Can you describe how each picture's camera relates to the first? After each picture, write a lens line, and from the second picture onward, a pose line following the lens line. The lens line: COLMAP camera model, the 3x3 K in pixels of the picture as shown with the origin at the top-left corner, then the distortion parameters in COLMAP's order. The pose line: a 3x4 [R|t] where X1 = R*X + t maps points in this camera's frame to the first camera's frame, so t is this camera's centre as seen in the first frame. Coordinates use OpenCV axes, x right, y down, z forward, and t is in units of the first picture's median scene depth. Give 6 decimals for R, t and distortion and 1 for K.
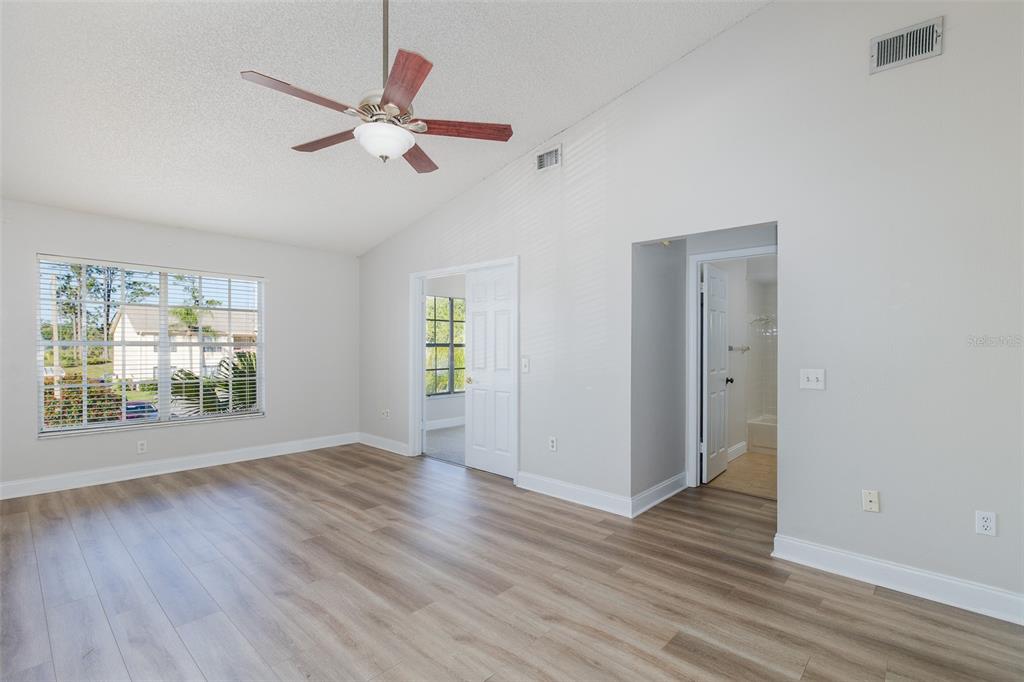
lens RADIAL K [[471.3, 0, 509.8], [0, 471.3, 345.7], [0, 0, 1]] dist [0.000480, 0.000307]
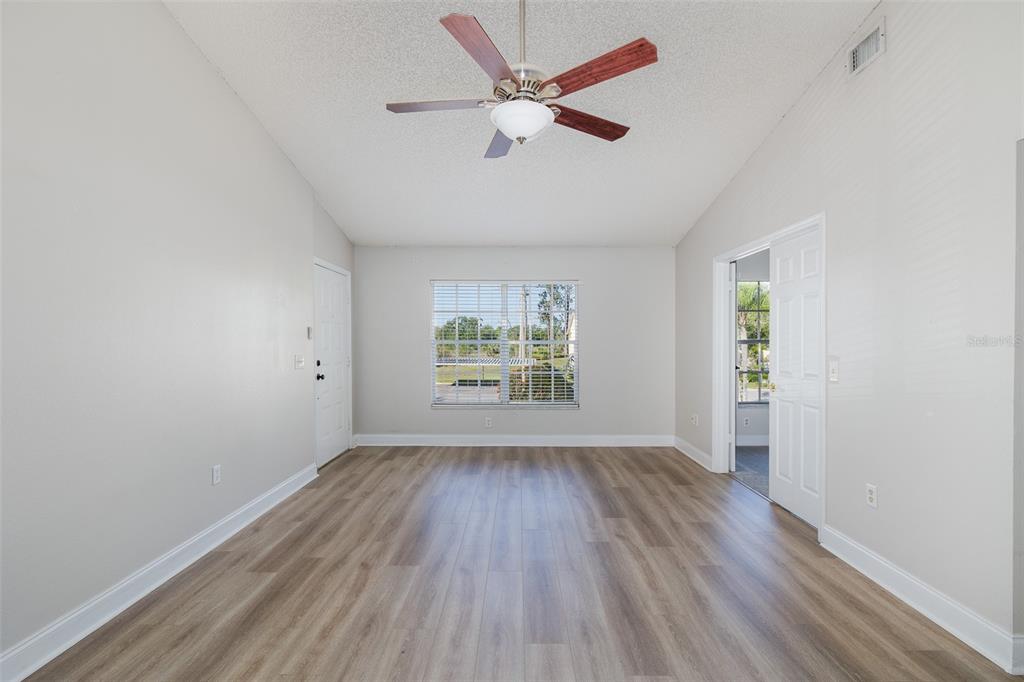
lens RADIAL K [[471.3, 0, 509.8], [0, 471.3, 345.7], [0, 0, 1]] dist [0.000480, 0.000307]
pose [[0.668582, -0.000044, -0.743638, 0.222500], [0.004119, 0.999985, 0.003644, 0.001549], [0.743627, -0.005499, 0.668572, 0.198290]]
